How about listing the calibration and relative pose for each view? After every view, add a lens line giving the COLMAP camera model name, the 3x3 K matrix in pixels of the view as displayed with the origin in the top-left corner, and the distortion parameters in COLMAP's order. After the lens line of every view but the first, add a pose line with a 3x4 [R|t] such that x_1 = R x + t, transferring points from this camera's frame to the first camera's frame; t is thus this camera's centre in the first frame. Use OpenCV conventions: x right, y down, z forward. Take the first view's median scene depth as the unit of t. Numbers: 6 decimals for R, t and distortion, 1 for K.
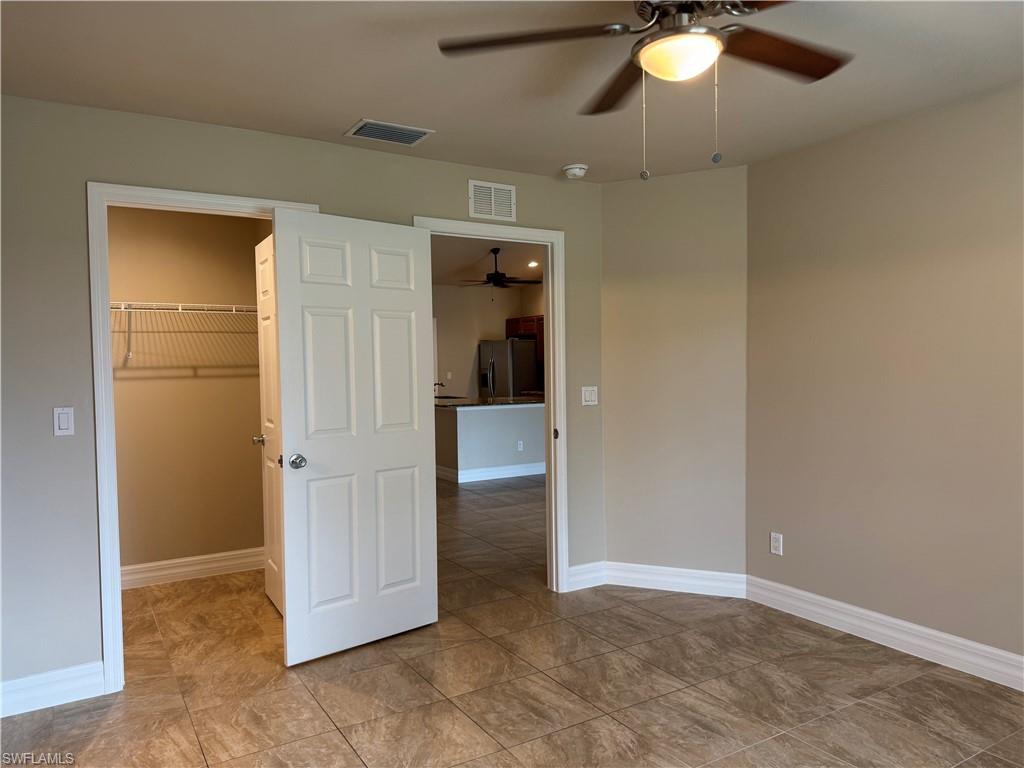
lens RADIAL K [[732.9, 0, 511.0], [0, 732.9, 382.5], [0, 0, 1]] dist [0.076212, -0.039475]
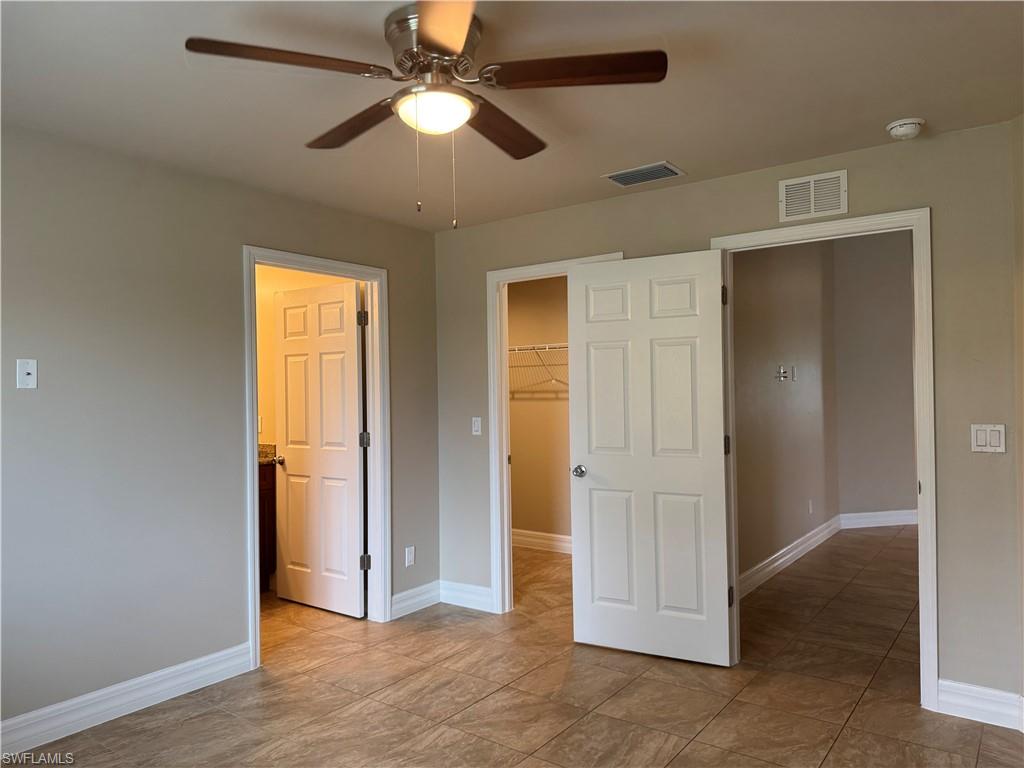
lens RADIAL K [[732.9, 0, 511.8], [0, 732.9, 378.1], [0, 0, 1]] dist [0.076212, -0.039475]
pose [[0.382775, -0.007336, -0.923812, 0.728615], [-0.018763, 0.999700, -0.015713, -0.021965], [0.923651, 0.023348, 0.382523, 0.417503]]
